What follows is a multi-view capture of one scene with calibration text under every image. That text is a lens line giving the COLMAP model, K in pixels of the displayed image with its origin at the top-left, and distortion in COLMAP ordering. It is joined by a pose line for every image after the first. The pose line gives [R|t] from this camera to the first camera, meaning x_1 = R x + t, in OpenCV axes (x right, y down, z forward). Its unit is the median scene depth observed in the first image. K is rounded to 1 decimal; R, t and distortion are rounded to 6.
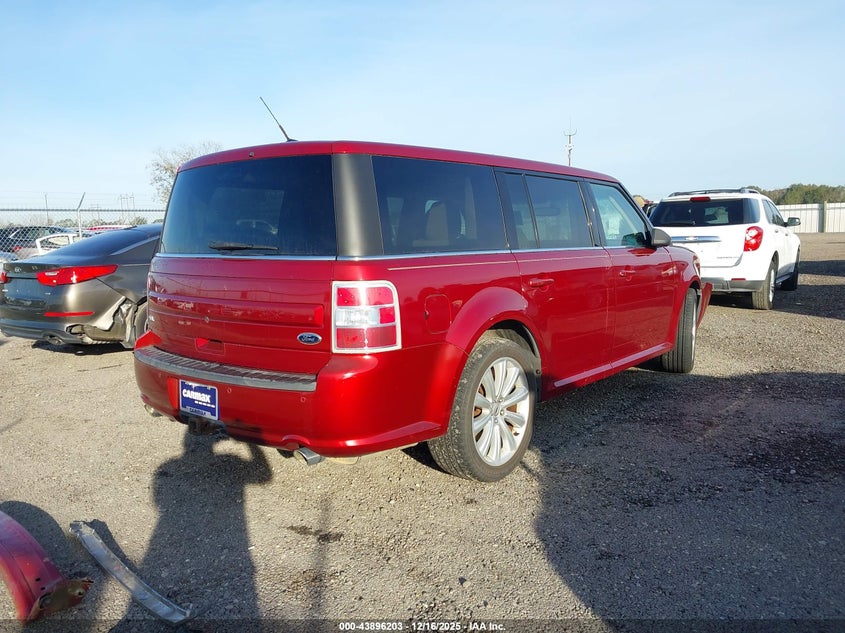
lens RADIAL K [[691.2, 0, 422.5], [0, 691.2, 316.5], [0, 0, 1]] dist [-0.005747, -0.004668]
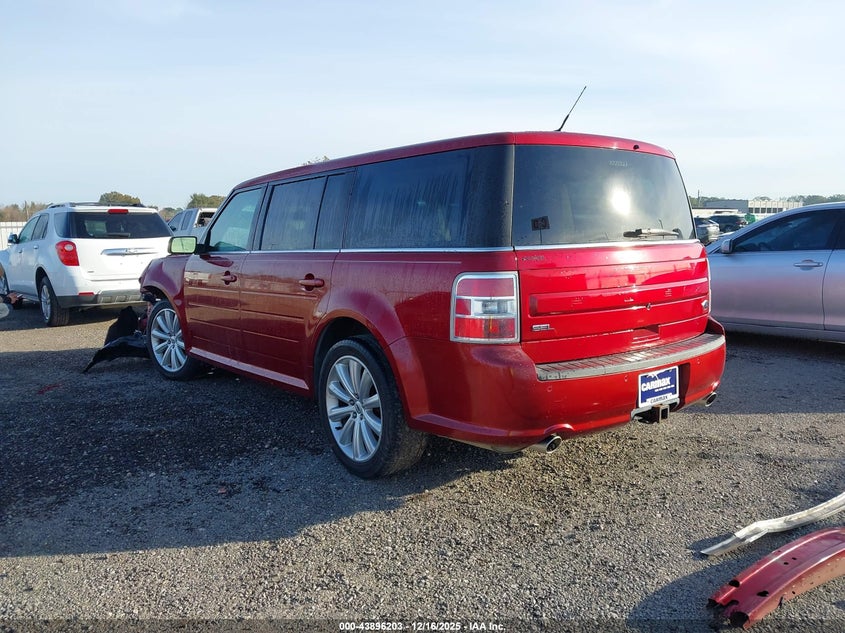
lens RADIAL K [[691.2, 0, 422.5], [0, 691.2, 316.5], [0, 0, 1]] dist [-0.005747, -0.004668]
pose [[0.258682, -0.119245, 0.958574, -1.332916], [0.152308, 0.984973, 0.081427, -0.110331], [-0.953879, 0.124934, 0.272957, 1.024810]]
